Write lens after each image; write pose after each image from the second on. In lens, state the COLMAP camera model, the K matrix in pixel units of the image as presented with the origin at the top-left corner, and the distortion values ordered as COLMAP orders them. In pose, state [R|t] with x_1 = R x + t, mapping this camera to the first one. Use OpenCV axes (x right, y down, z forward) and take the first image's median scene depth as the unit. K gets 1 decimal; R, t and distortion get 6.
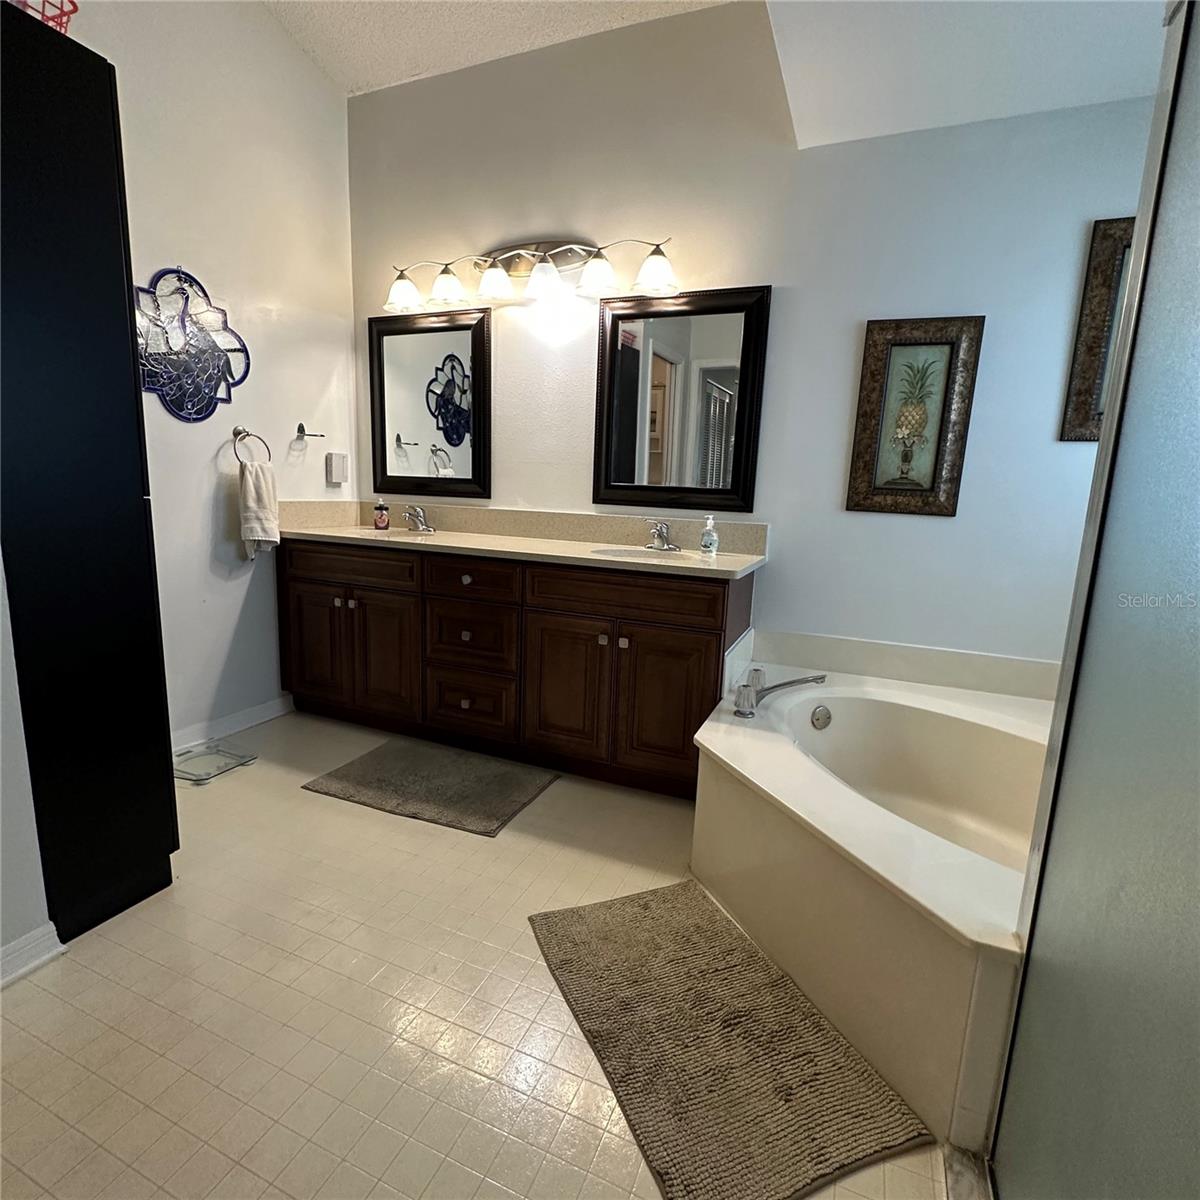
lens RADIAL K [[636.3, 0, 600.0], [0, 636.3, 600.0], [0, 0, 1]] dist [-0.005735, 0.000175]
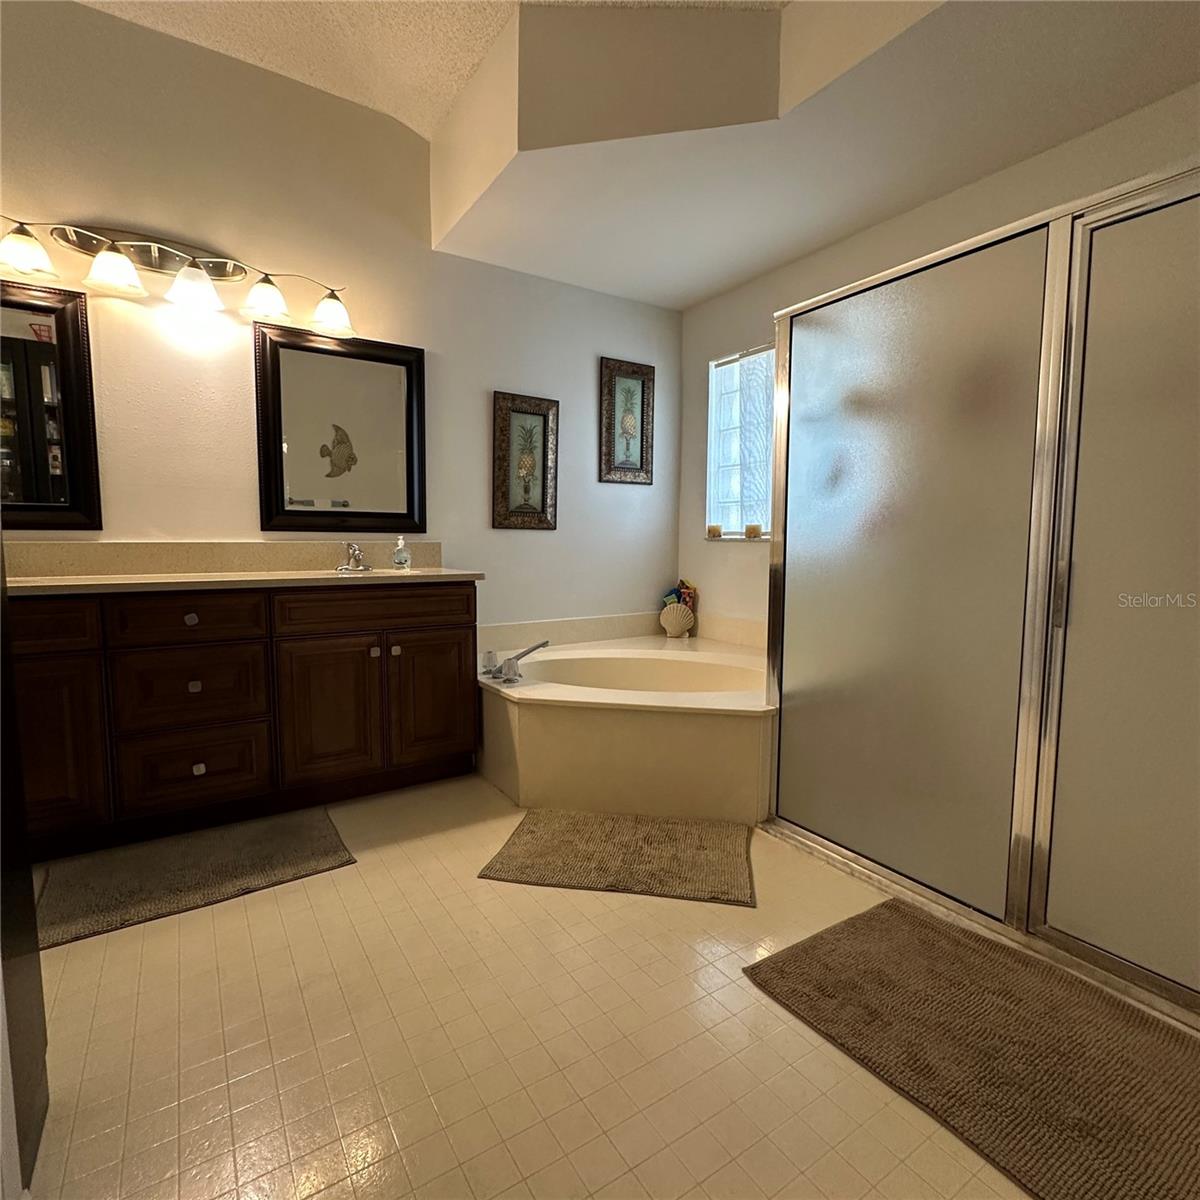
lens RADIAL K [[636.3, 0, 600.0], [0, 636.3, 600.0], [0, 0, 1]] dist [-0.005735, 0.000175]
pose [[0.561896, -0.112797, 0.819482, -0.625191], [0.168120, 0.985556, 0.020381, 0.018142], [-0.809944, 0.126319, 0.572743, 0.079205]]
